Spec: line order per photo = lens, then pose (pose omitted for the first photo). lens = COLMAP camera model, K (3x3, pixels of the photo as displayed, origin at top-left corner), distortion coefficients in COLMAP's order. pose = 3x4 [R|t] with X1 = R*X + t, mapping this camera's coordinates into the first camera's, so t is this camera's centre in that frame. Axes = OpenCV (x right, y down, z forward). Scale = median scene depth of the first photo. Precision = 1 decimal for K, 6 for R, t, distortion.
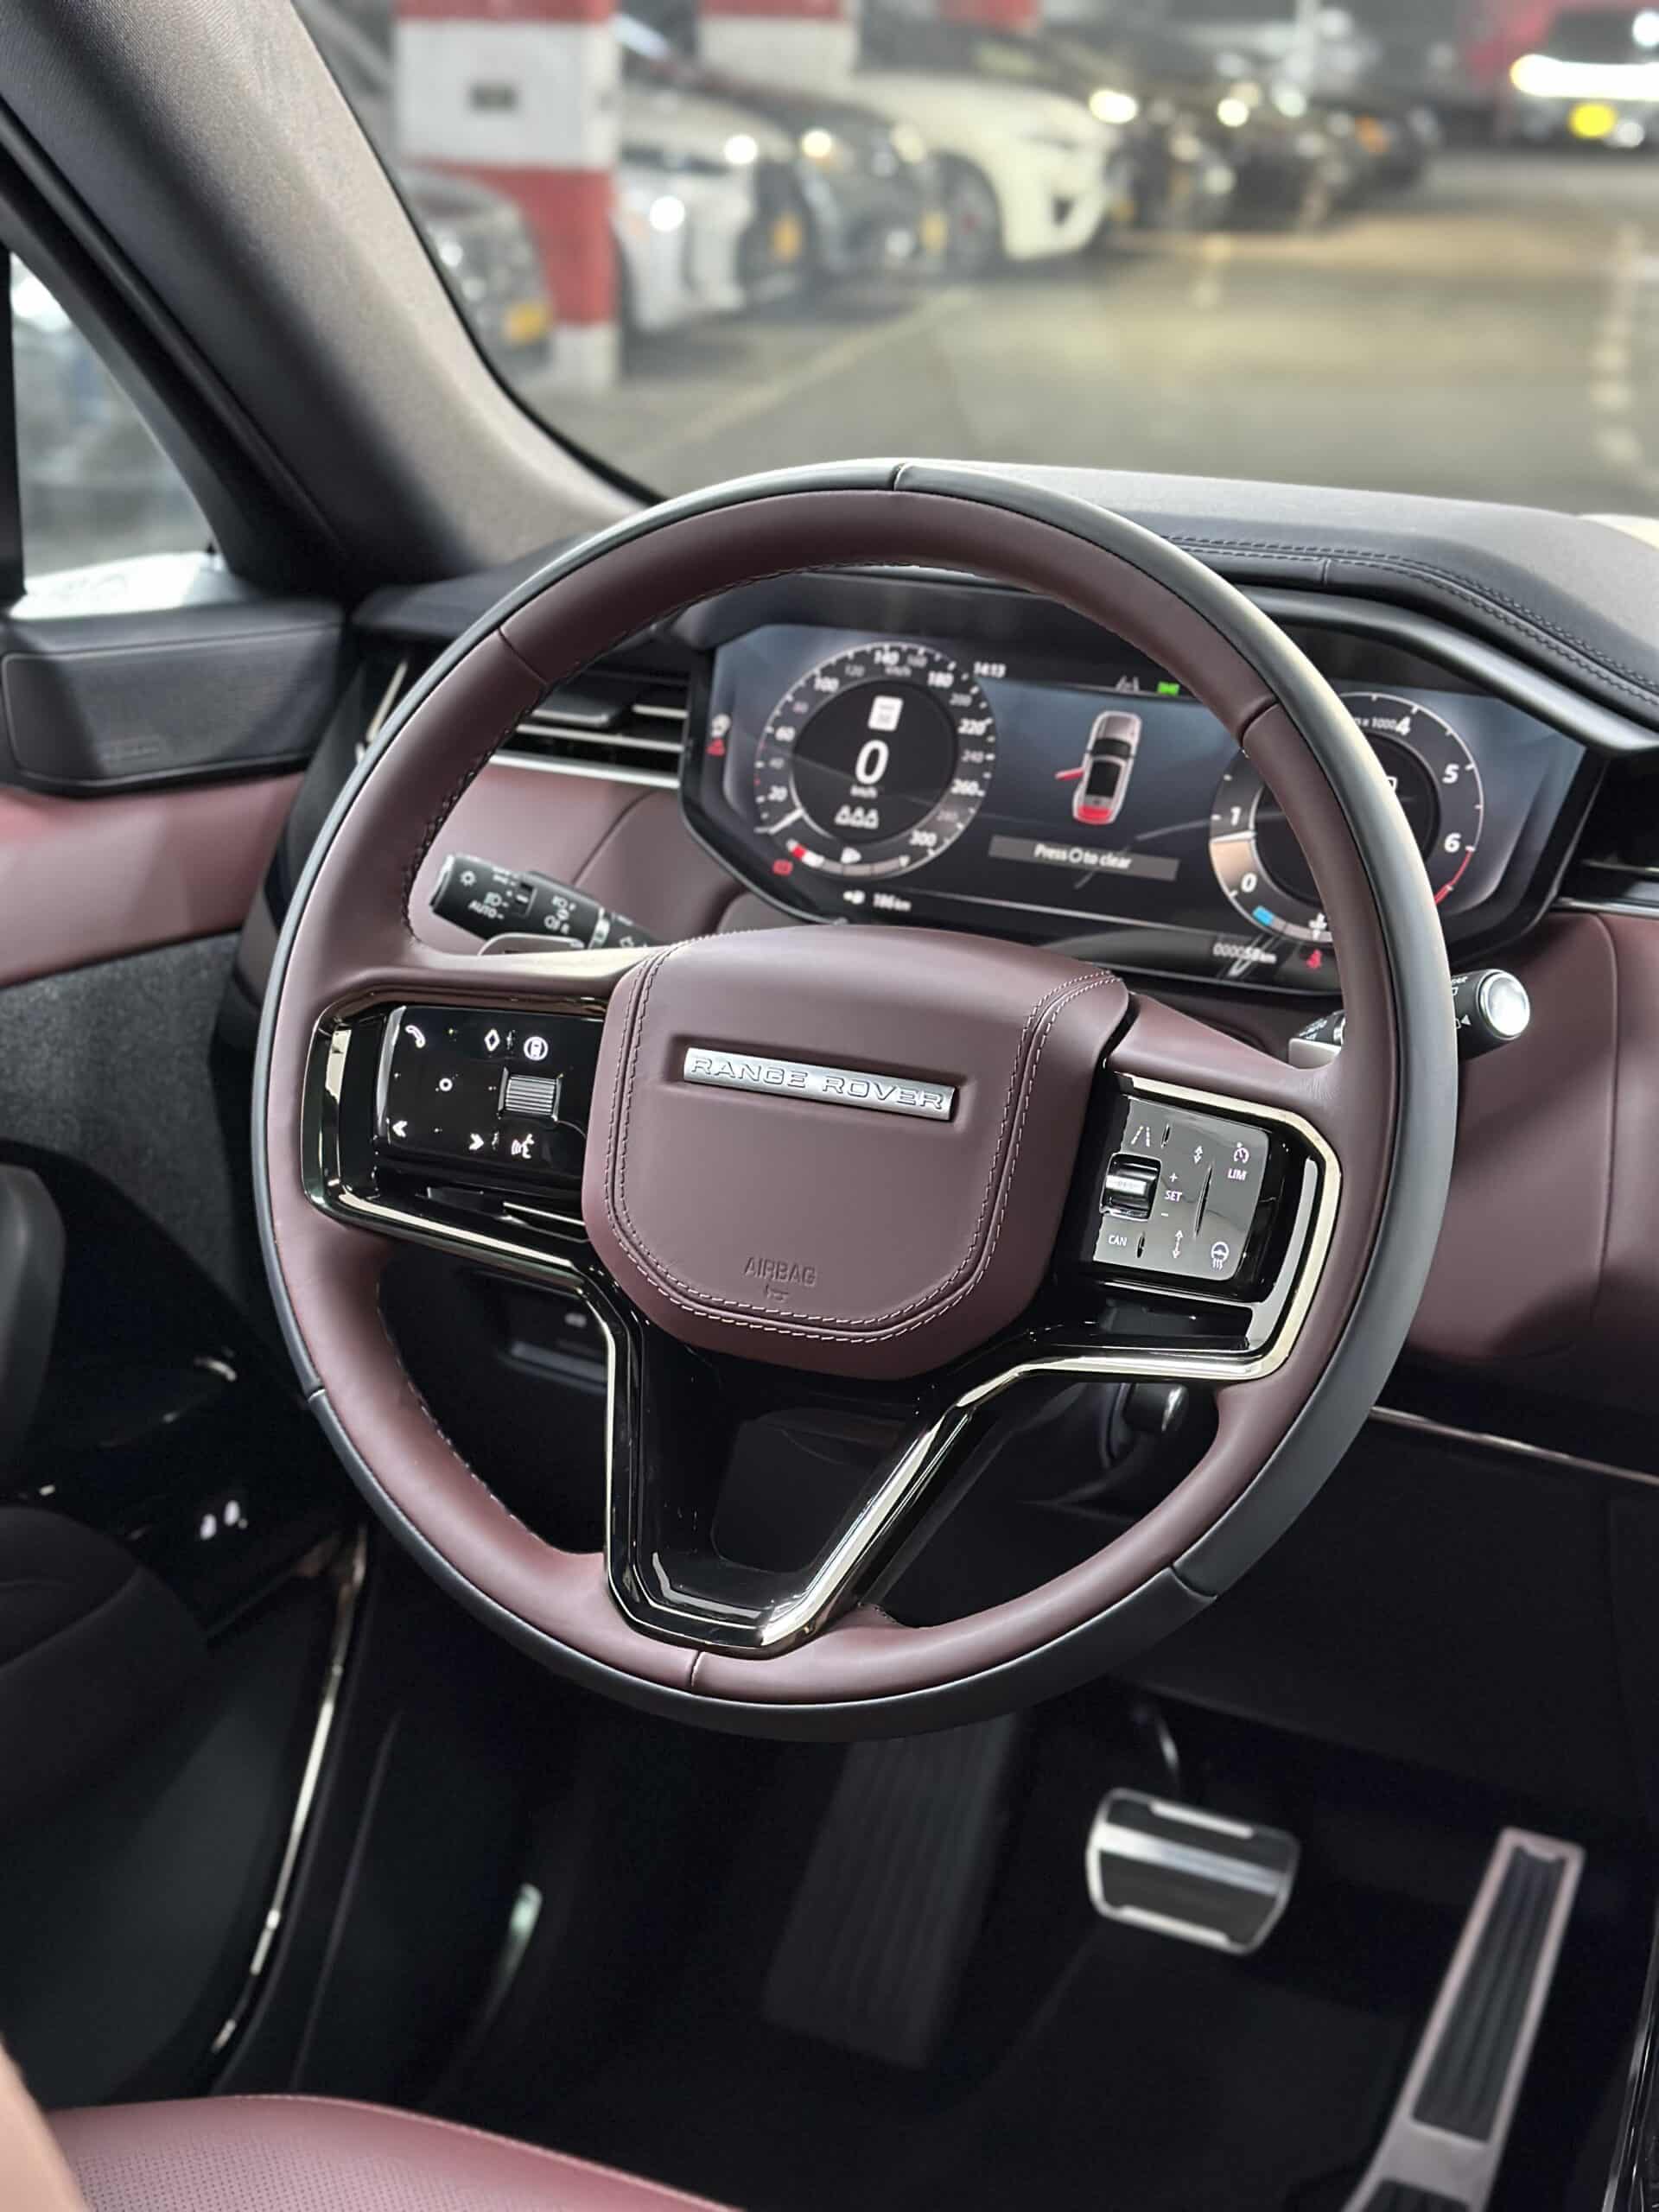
lens RADIAL K [[3174.1, 0, 813.1], [0, 3174.1, 1115.7], [0, 0, 1]] dist [0.173852, -0.211474]
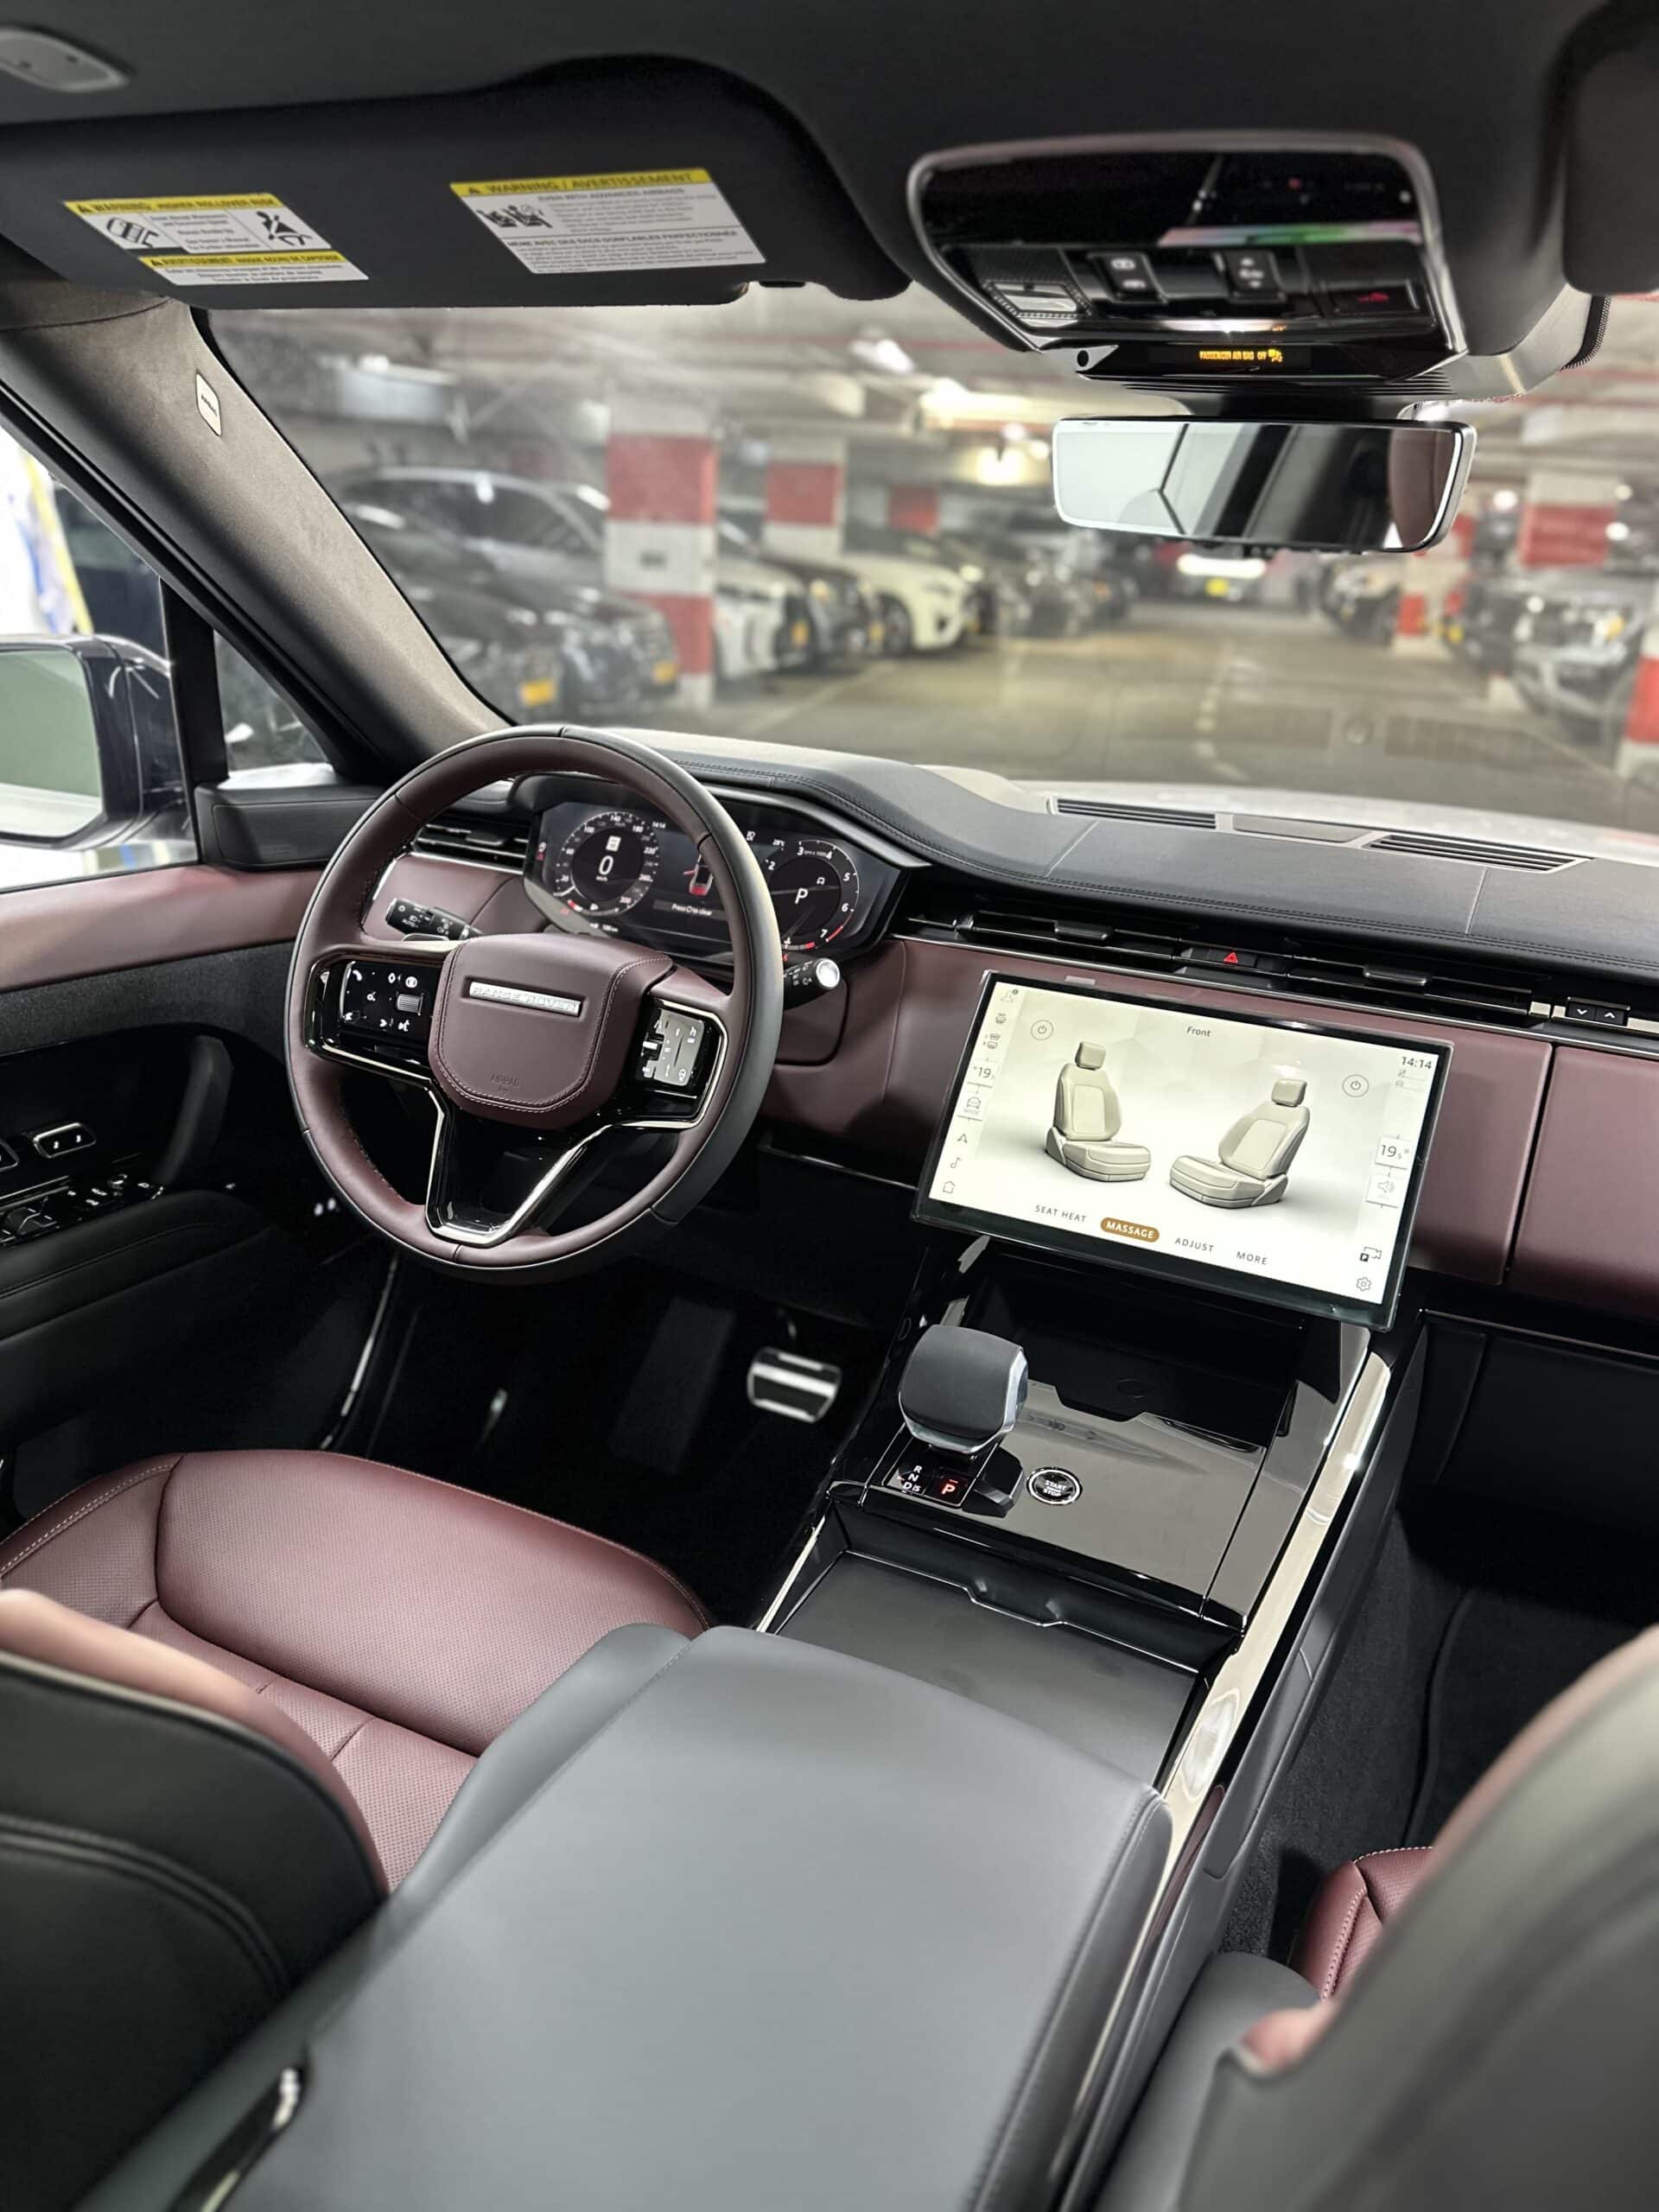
lens RADIAL K [[1581.9, 0, 826.2], [0, 1581.9, 1096.0], [0, 0, 1]] dist [0.122949, -0.000346]
pose [[0.999600, 0.026688, 0.009315, 0.168391], [-0.026817, 0.999542, 0.014052, 0.030287], [-0.008935, -0.014297, 0.999858, -0.112431]]
